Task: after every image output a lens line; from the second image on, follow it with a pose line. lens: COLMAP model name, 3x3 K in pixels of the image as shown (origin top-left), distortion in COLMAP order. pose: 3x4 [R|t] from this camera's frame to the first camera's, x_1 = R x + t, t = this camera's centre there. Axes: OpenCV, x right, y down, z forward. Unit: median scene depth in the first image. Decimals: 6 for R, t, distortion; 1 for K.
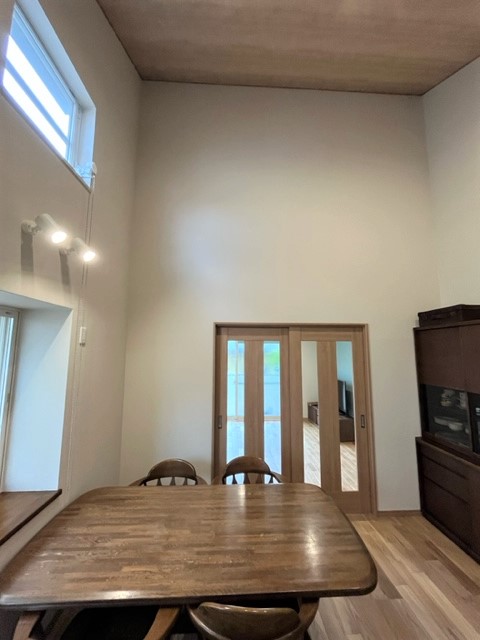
lens RADIAL K [[254.9, 0, 240.0], [0, 254.9, 320.0], [0, 0, 1]] dist [-0.016073, -0.000189]
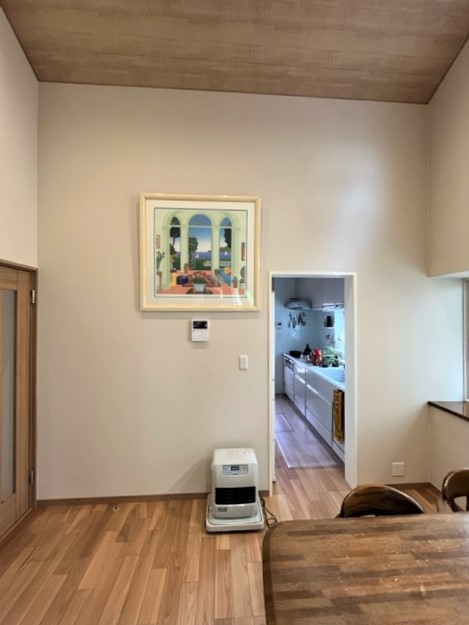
lens RADIAL K [[251.8, 0, 236.5], [0, 251.8, 313.4], [0, 0, 1]] dist [-0.002532, -0.000511]
pose [[-0.999882, -0.006493, -0.013946, 0.292489], [-0.004854, 0.993406, -0.114544, 0.133284], [0.014597, -0.114463, -0.993320, 0.881025]]
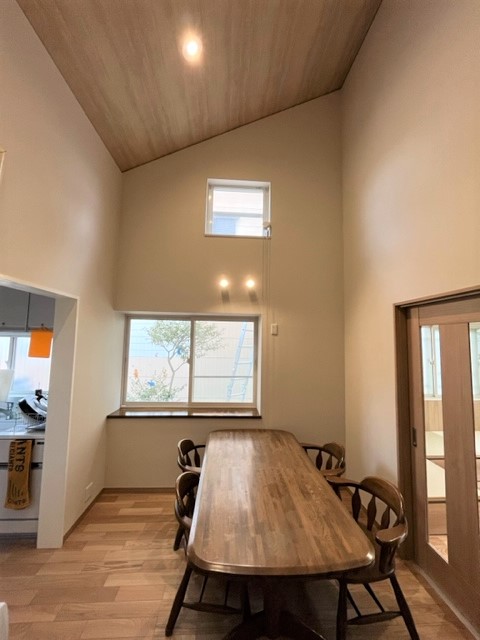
lens RADIAL K [[252.1, 0, 241.7], [0, 252.1, 320.6], [0, 0, 1]] dist [-0.002982, -0.000165]
pose [[0.028241, -0.081184, -0.996299, 0.679401], [0.096152, 0.992295, -0.078133, 0.079356], [0.994966, -0.093590, 0.035829, 0.526524]]
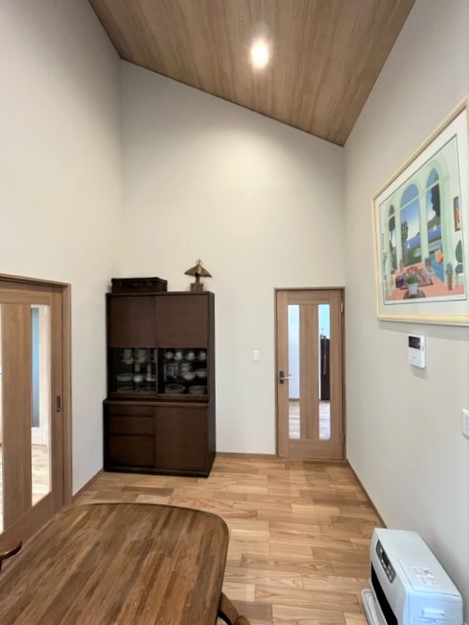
lens RADIAL K [[251.8, 0, 236.5], [0, 251.8, 313.4], [0, 0, 1]] dist [-0.002532, -0.000511]
pose [[0.137180, -0.007954, 0.990514, -0.237178], [-0.103024, 0.994430, 0.022253, 0.037891], [-0.985174, -0.105099, 0.135596, 0.375714]]
